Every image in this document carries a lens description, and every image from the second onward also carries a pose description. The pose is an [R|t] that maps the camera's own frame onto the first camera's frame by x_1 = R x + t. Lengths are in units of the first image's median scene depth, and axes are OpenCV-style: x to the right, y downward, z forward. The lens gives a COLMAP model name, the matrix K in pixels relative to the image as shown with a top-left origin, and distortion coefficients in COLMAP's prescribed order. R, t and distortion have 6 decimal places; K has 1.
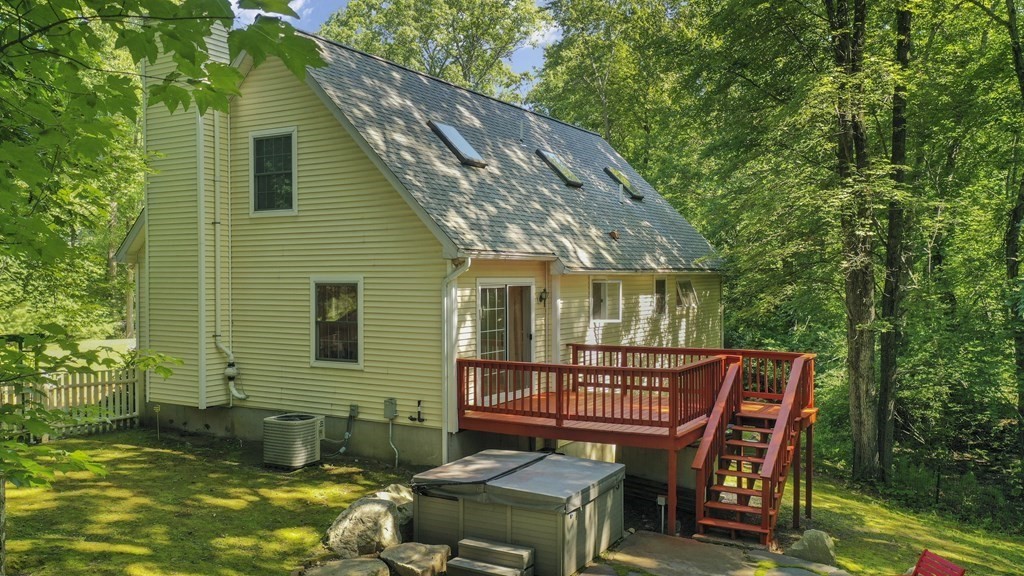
lens RADIAL K [[821.9, 0, 516.4], [0, 821.9, 290.8], [0, 0, 1]] dist [-0.053080, -0.000042]
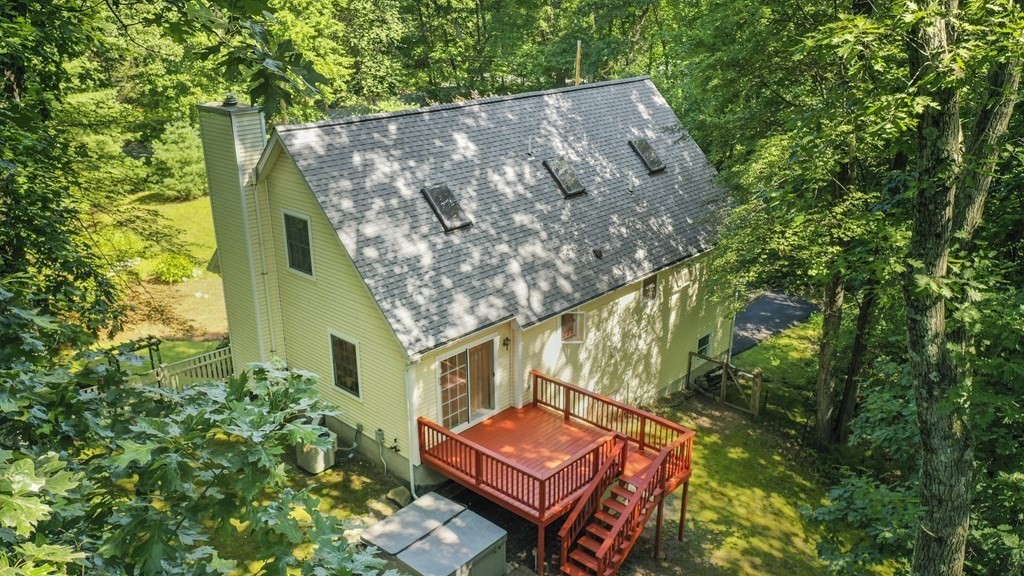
lens RADIAL K [[821.9, 0, 508.5], [0, 821.9, 284.9], [0, 0, 1]] dist [-0.053080, -0.000042]
pose [[0.974260, 0.072505, -0.213451, 0.329421], [-0.000820, 0.948000, 0.318270, -0.527881], [0.225428, -0.309902, 0.923657, -0.158520]]
